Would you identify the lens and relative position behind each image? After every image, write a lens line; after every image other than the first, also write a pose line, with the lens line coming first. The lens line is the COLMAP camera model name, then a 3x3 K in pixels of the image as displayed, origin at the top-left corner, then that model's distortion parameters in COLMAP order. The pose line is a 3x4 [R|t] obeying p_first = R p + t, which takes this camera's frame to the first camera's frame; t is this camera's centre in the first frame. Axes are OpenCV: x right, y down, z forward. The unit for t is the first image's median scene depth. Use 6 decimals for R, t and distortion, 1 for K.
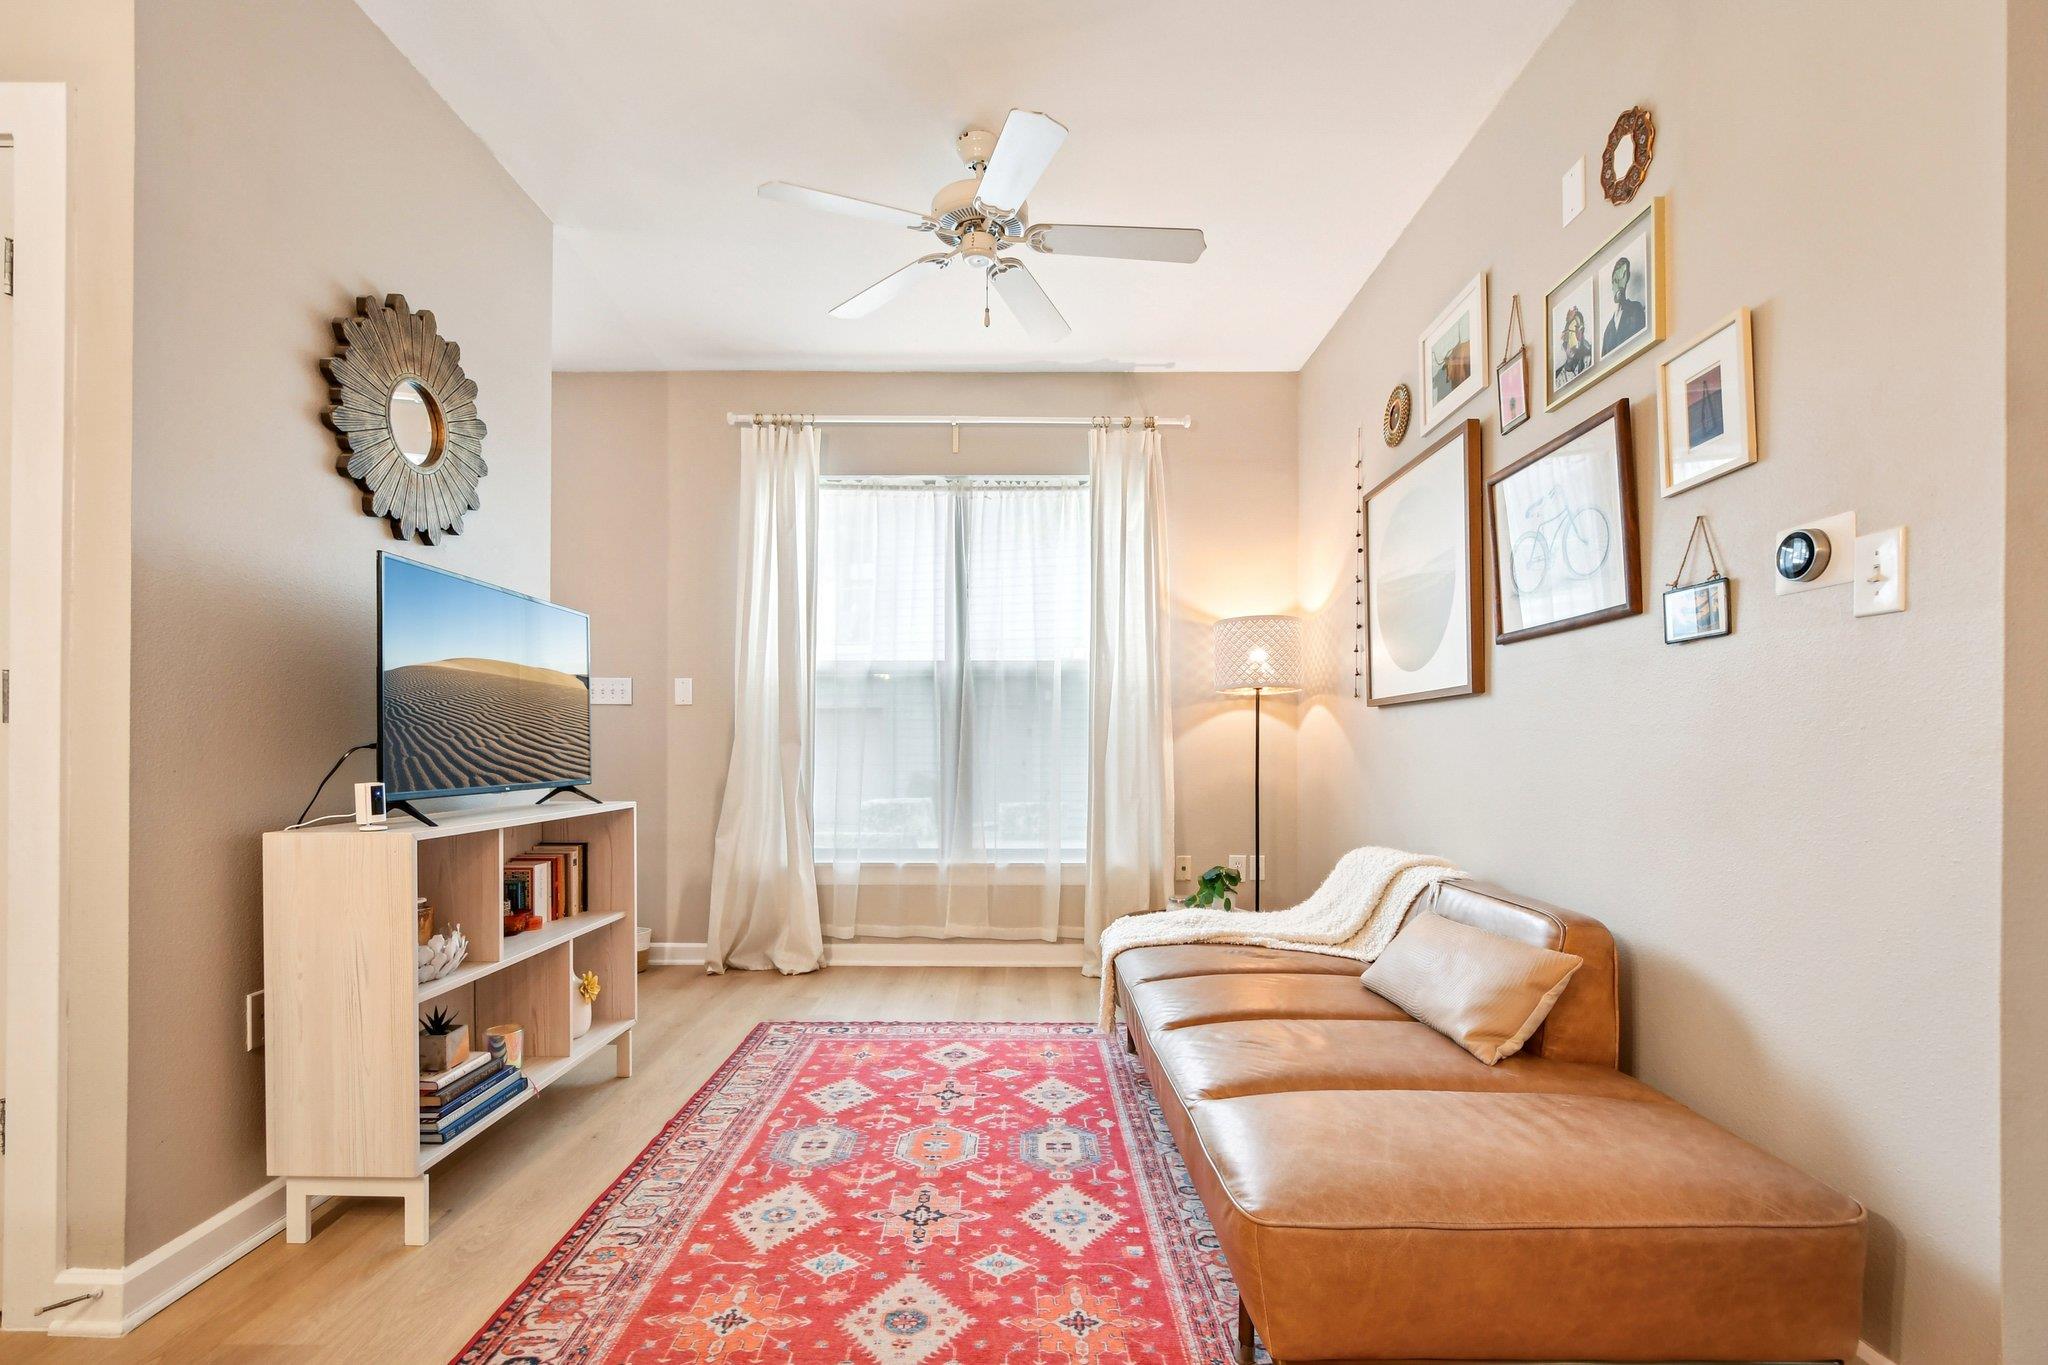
lens RADIAL K [[892.5, 0, 1006.1], [0, 892.5, 756.2], [0, 0, 1]] dist [-0.014980, -0.000788]
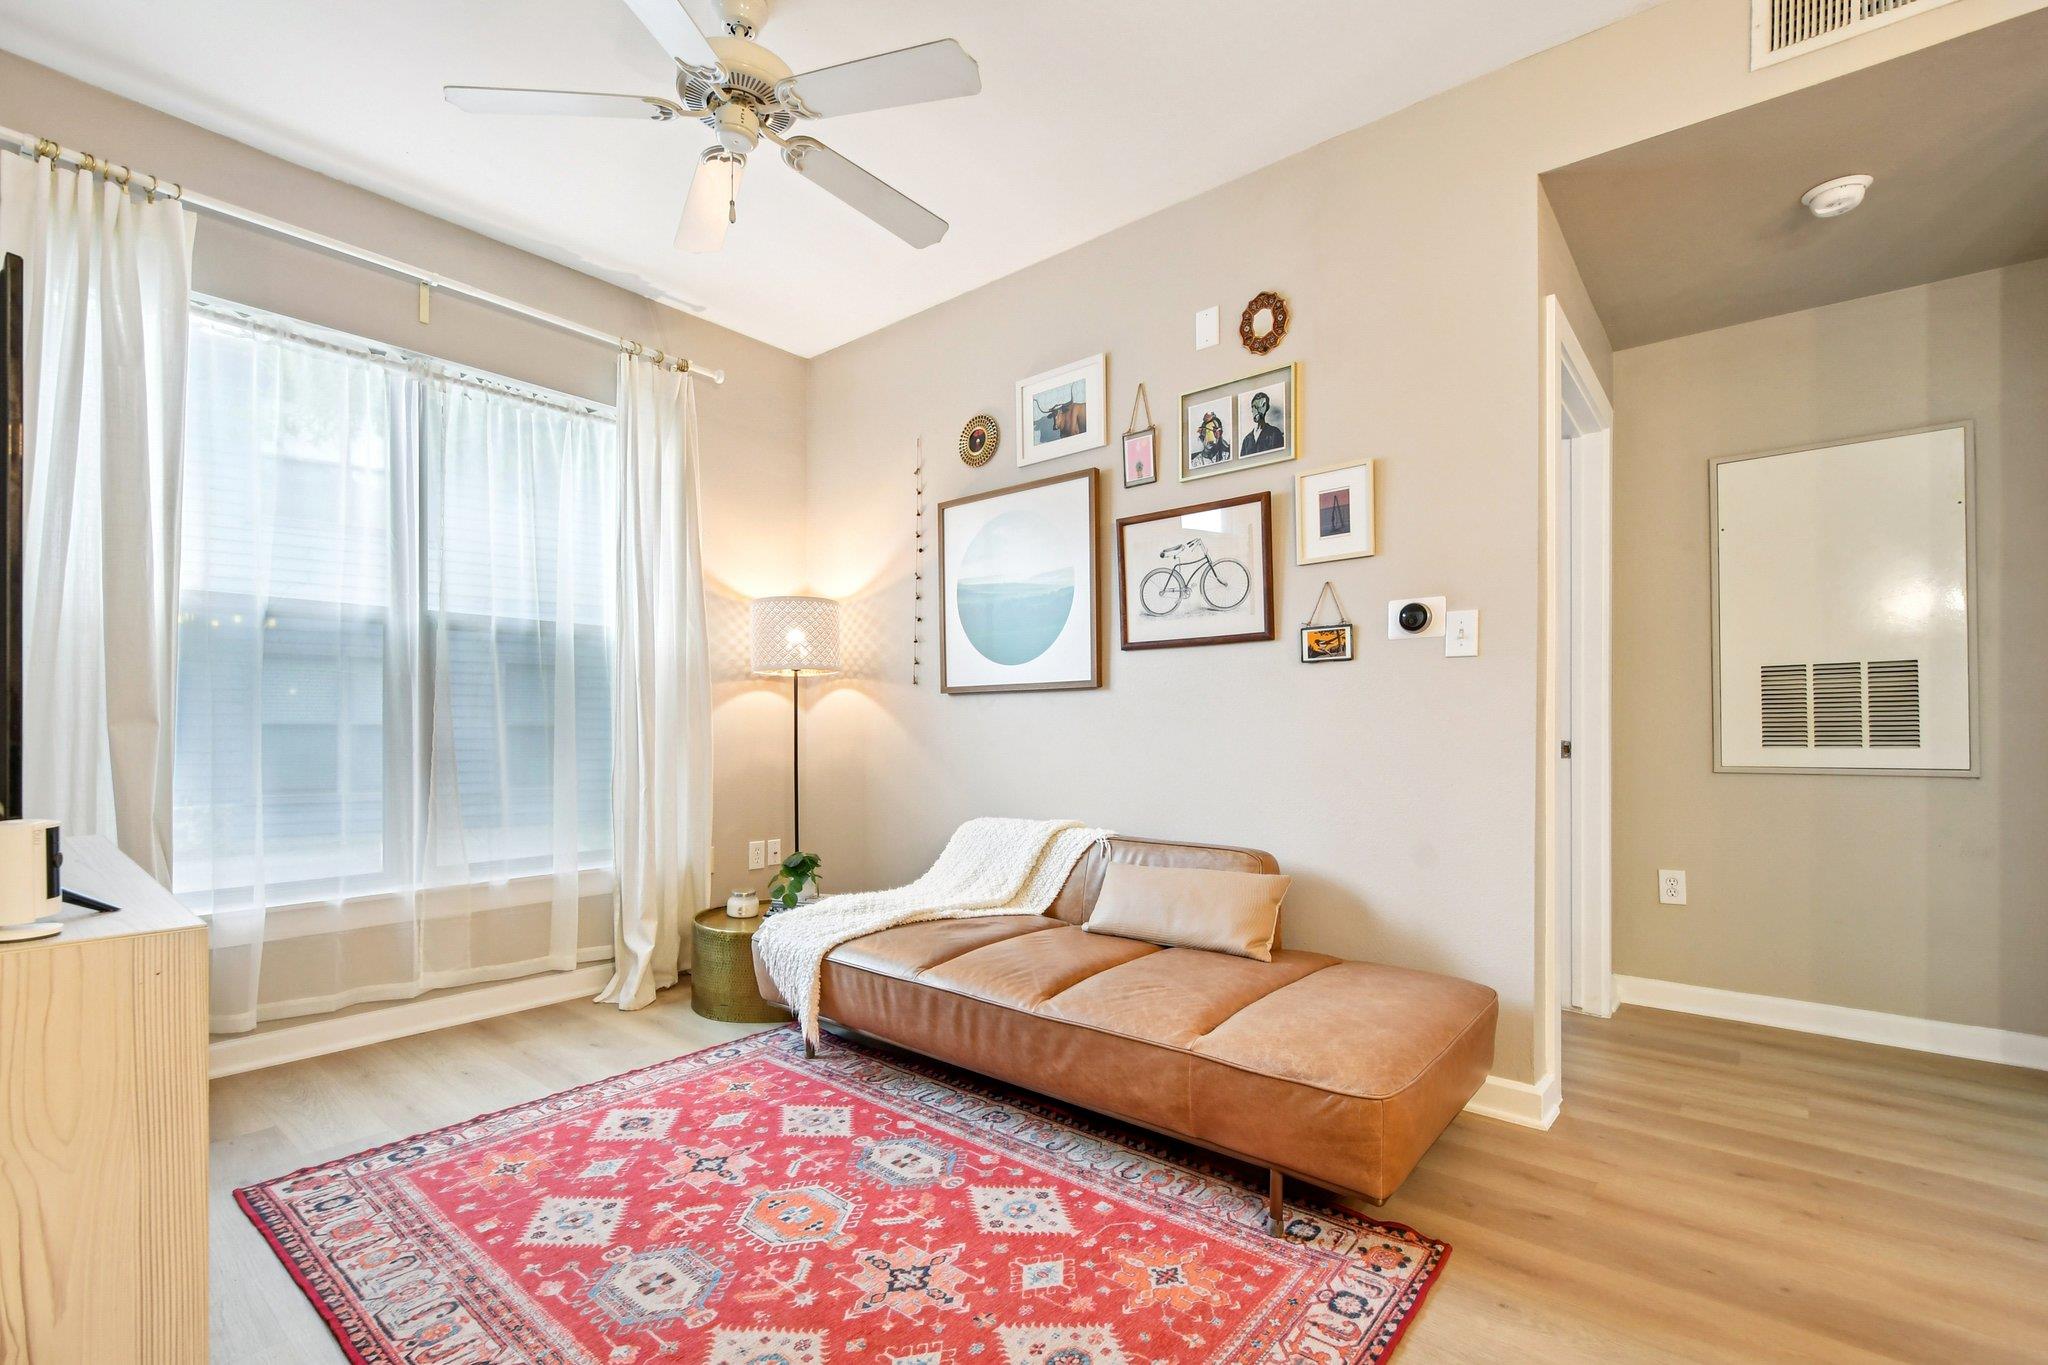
lens RADIAL K [[908.0, 0, 997.0], [0, 908.0, 731.8], [0, 0, 1]] dist [0.013396, -0.012924]
pose [[0.640714, -0.001564, 0.767778, -0.554453], [0.006268, 0.999975, -0.003194, -0.004338], [-0.767754, 0.006859, 0.640708, 0.288128]]
